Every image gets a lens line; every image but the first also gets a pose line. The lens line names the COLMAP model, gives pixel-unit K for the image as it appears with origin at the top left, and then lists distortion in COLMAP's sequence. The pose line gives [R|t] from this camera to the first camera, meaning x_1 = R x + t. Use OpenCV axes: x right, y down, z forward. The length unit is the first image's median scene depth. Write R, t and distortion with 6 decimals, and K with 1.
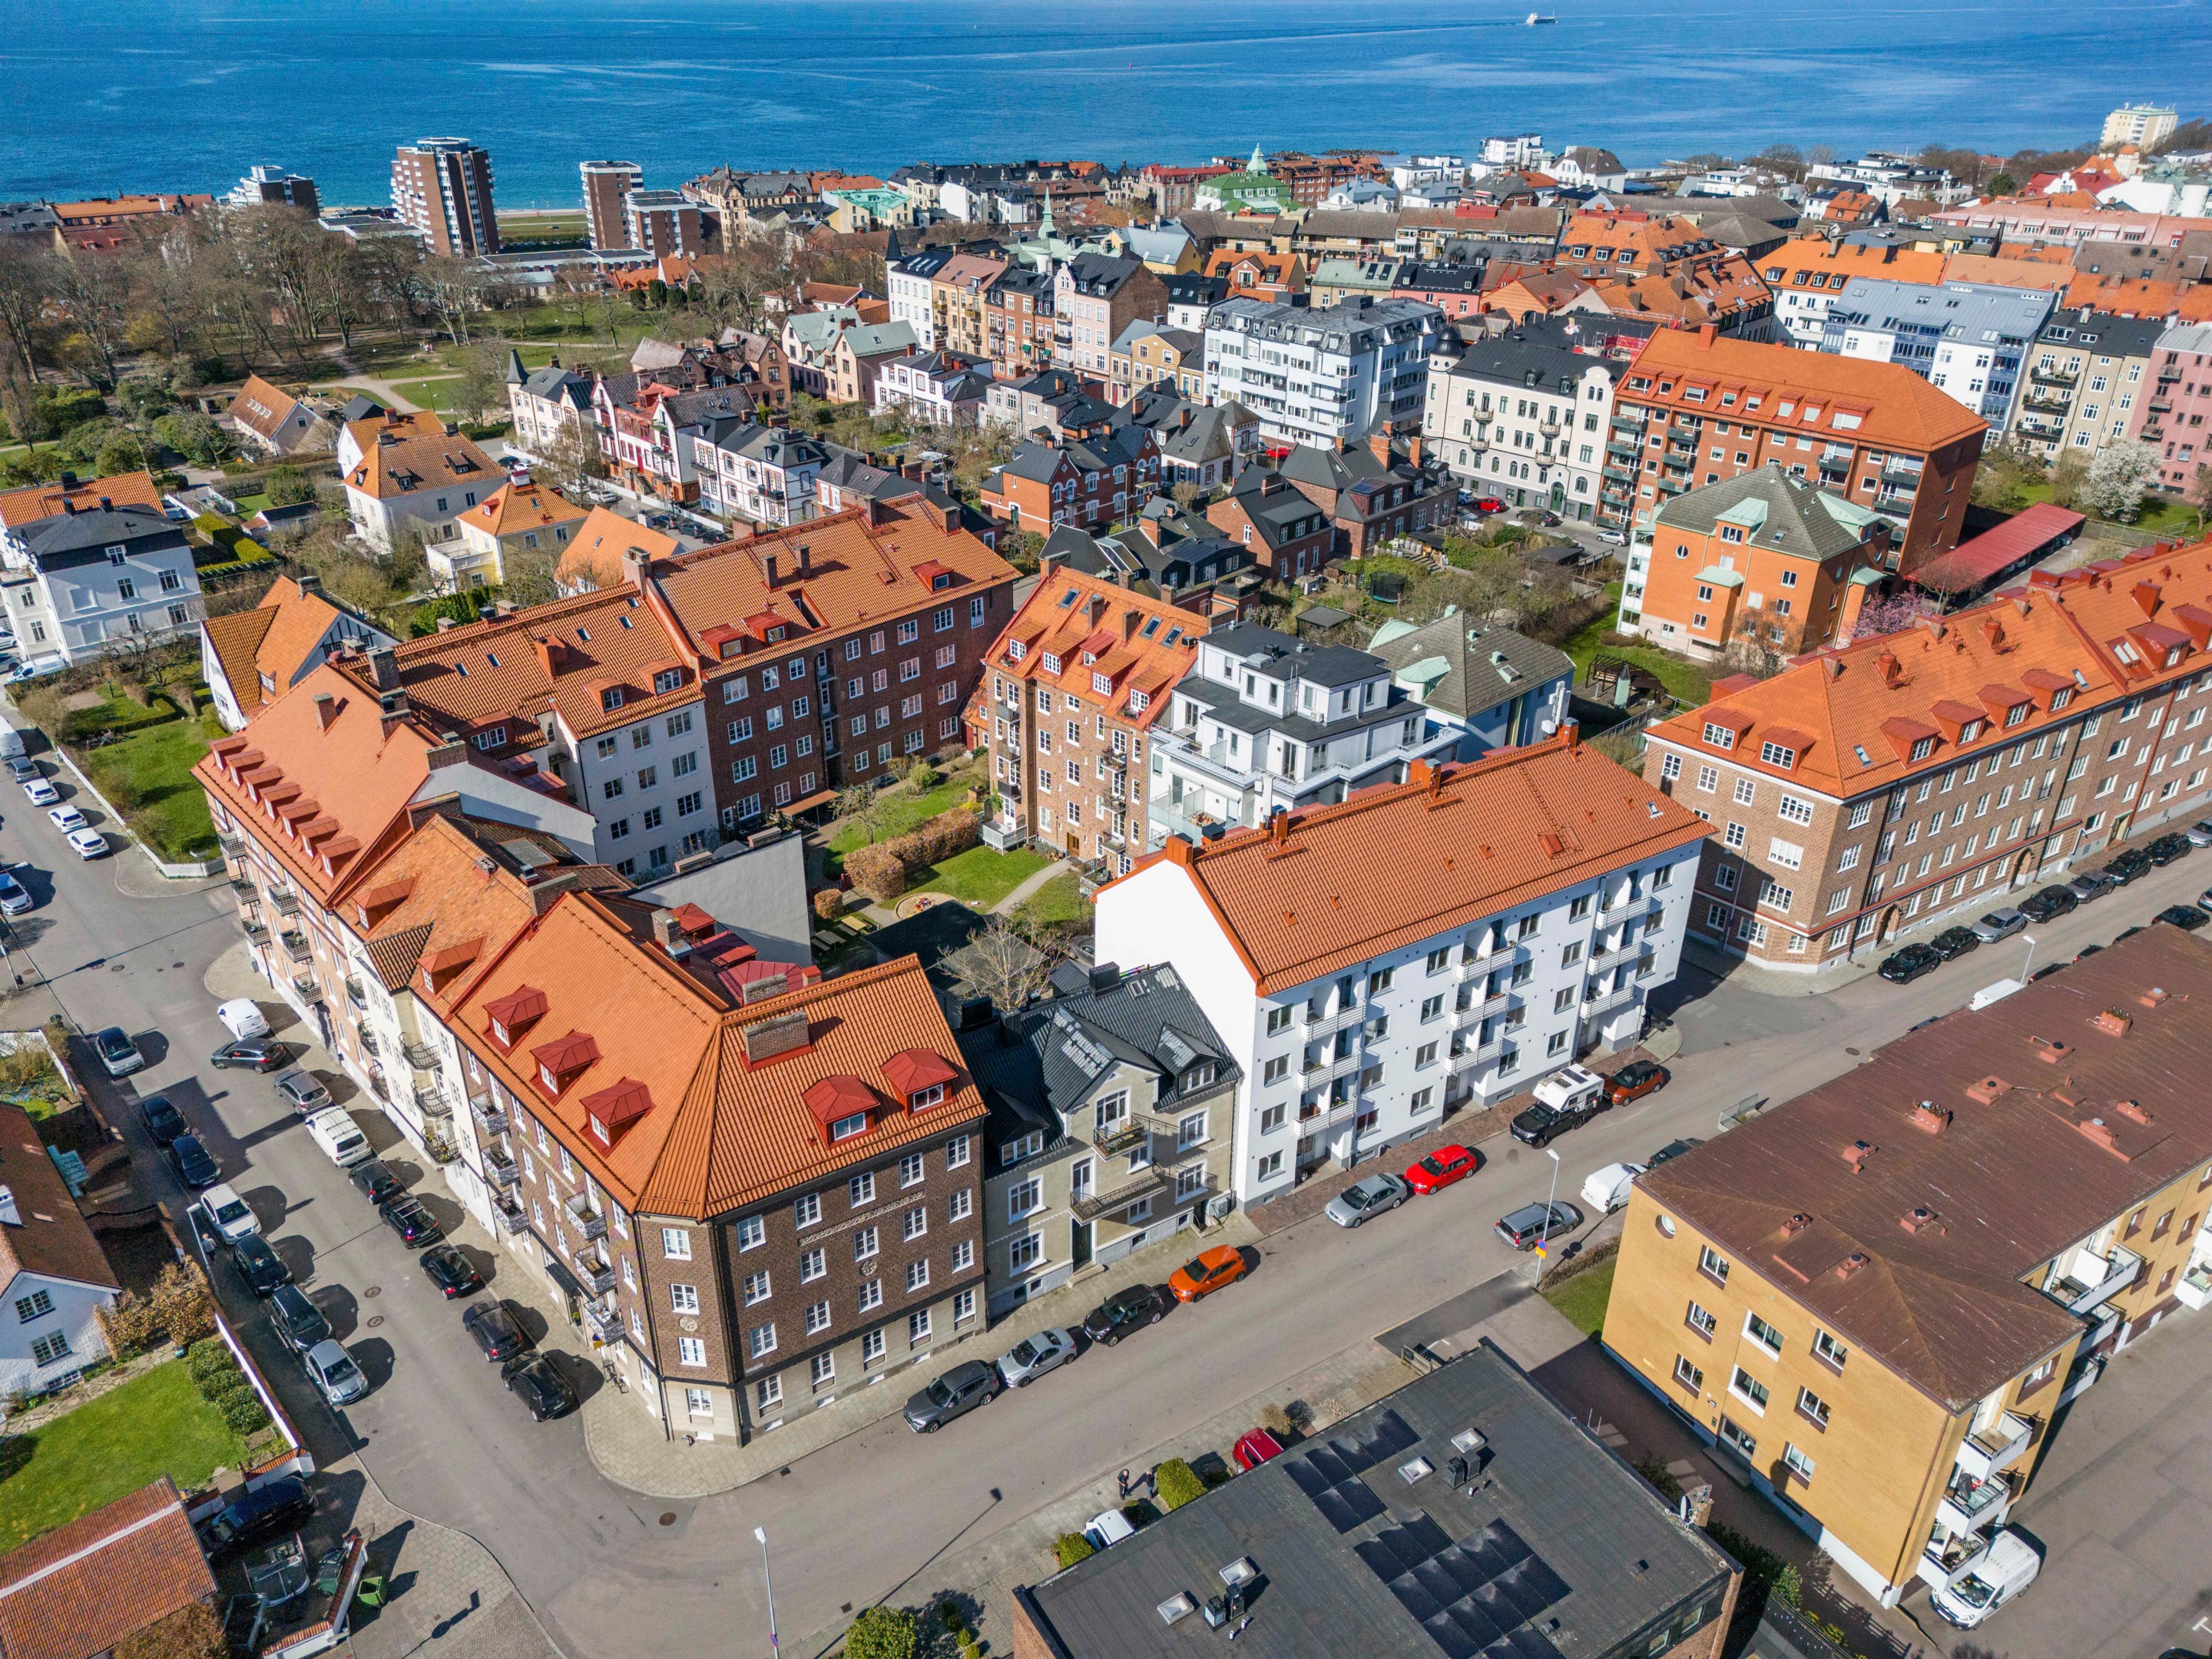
lens RADIAL K [[1630.4, 0, 1100.5], [0, 1630.4, 826.1], [0, 0, 1]] dist [0.092197, -0.100291]
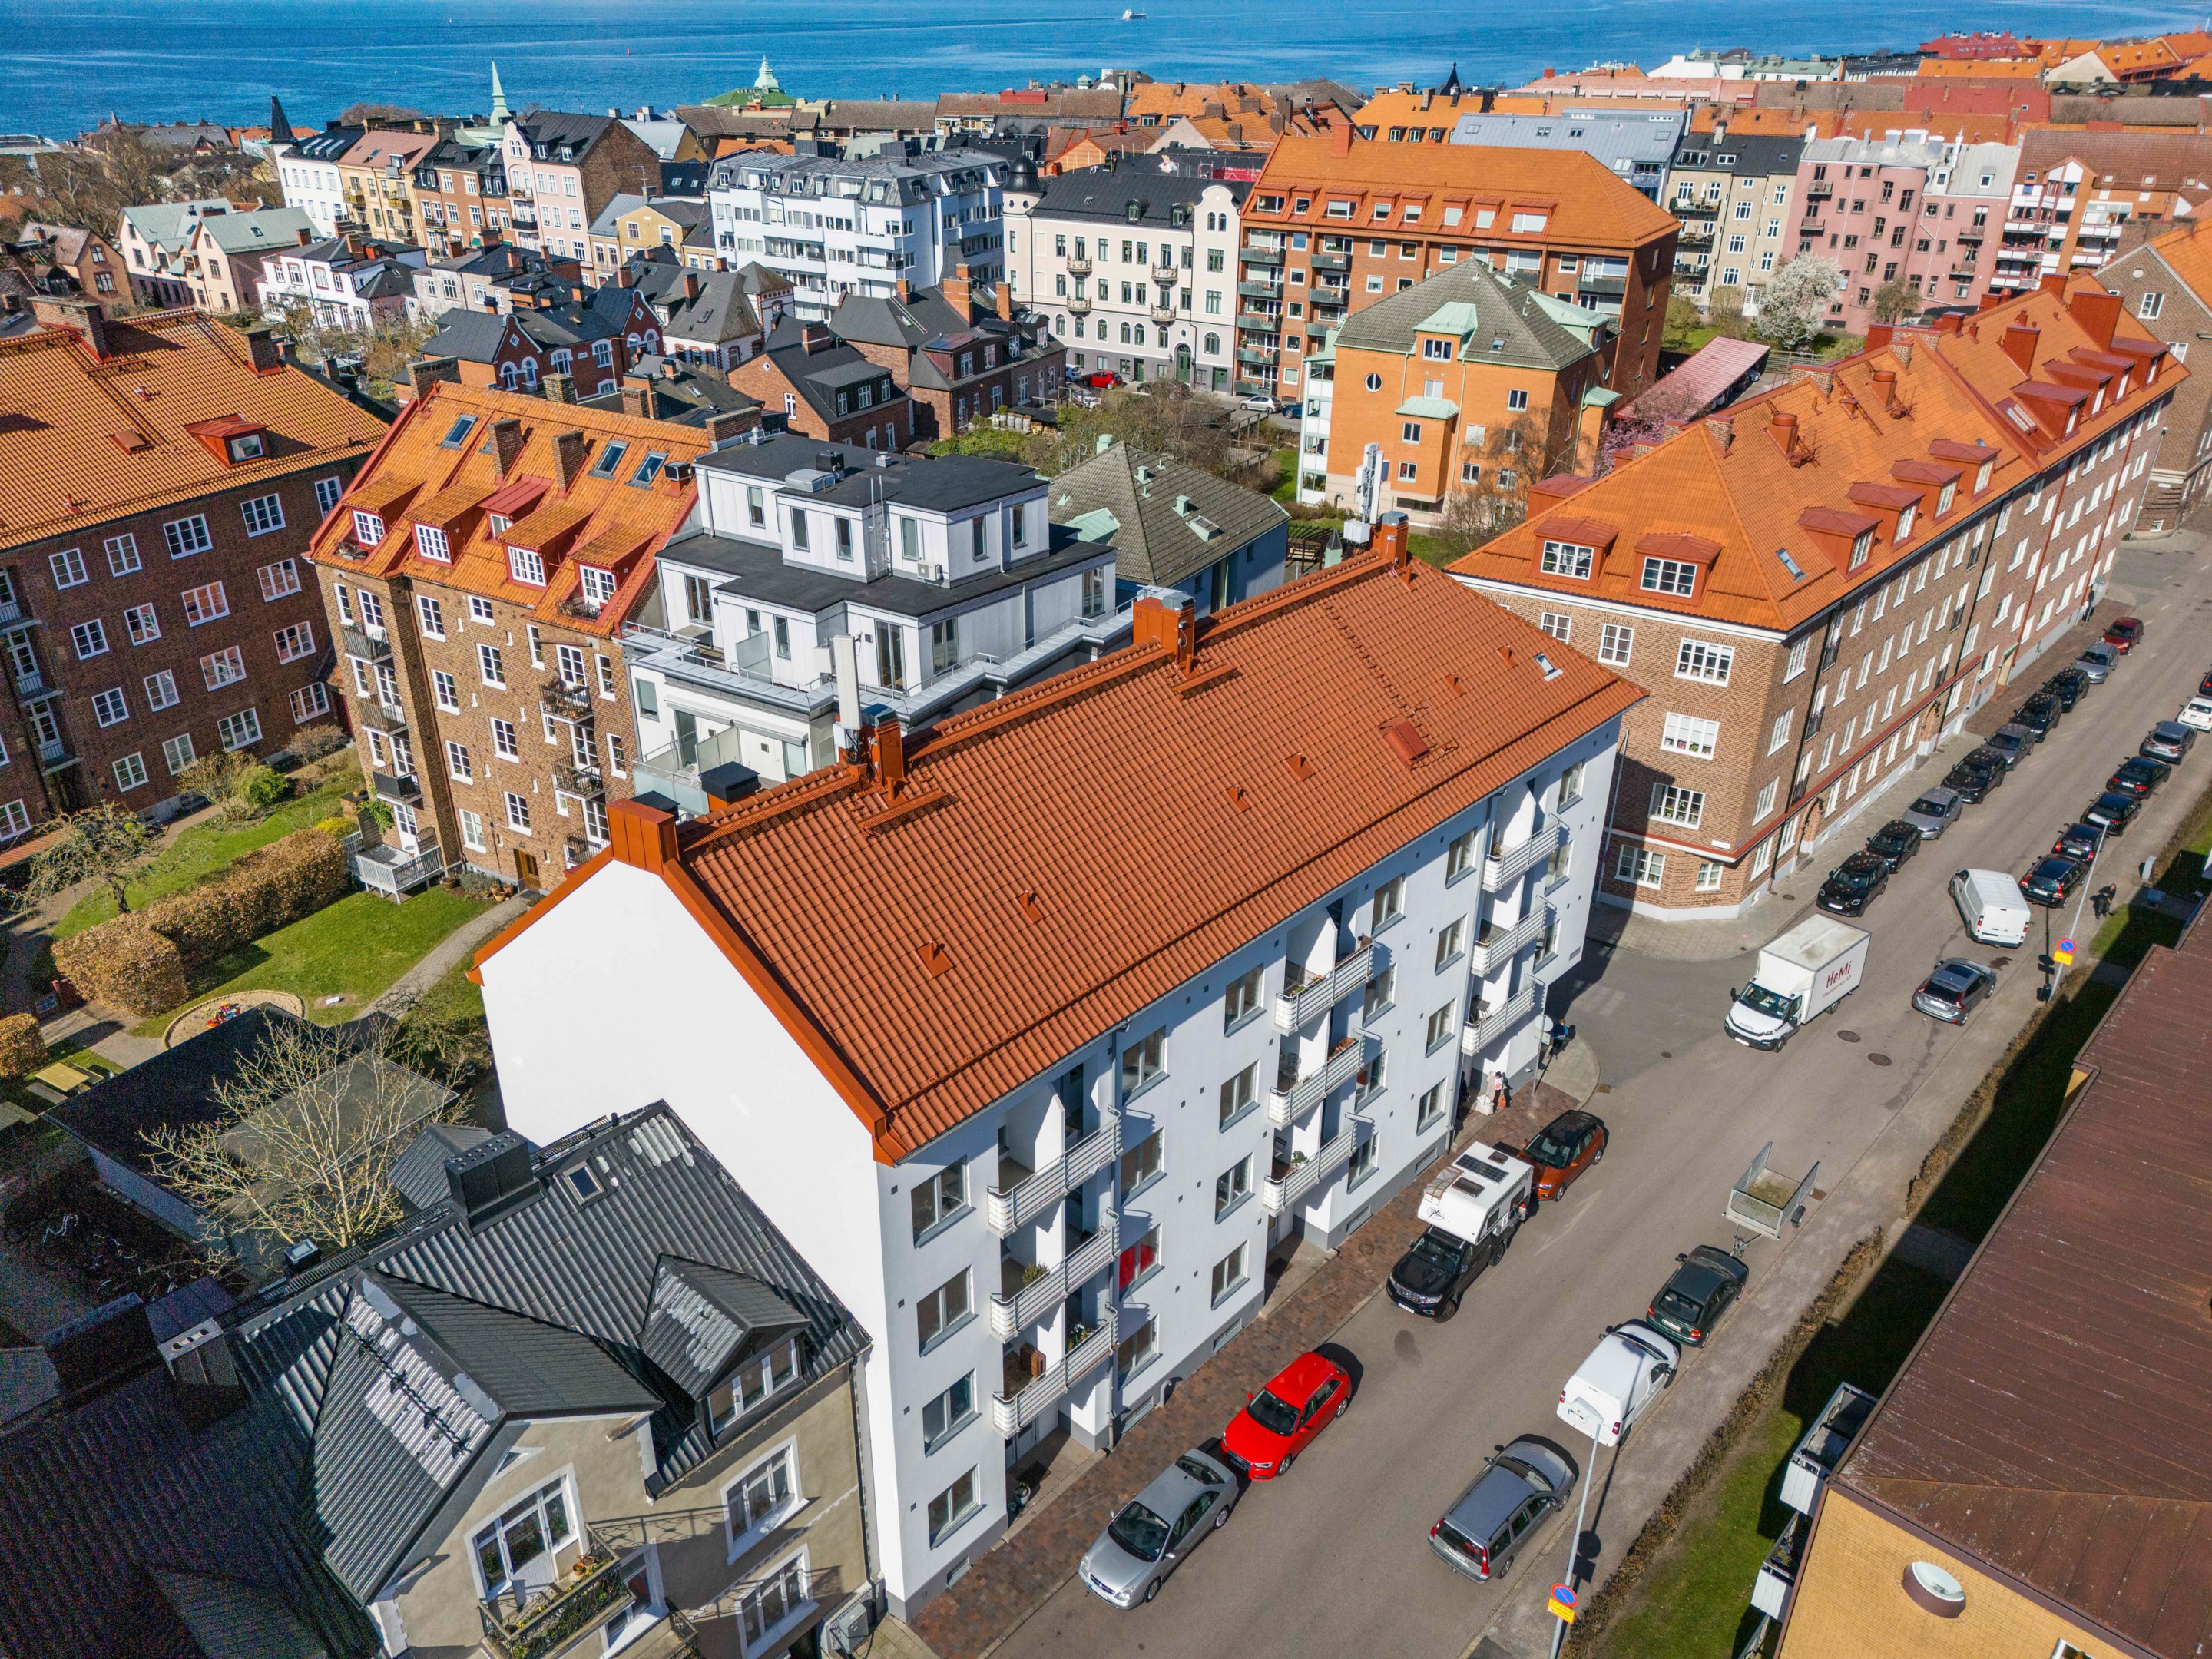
lens RADIAL K [[1630.4, 0, 1100.5], [0, 1630.4, 826.1], [0, 0, 1]] dist [0.092197, -0.100291]
pose [[0.964543, -0.121002, 0.234554, 0.041951], [0.122590, 0.992426, 0.007855, 0.016229], [-0.233728, 0.021177, 0.972071, 0.389027]]
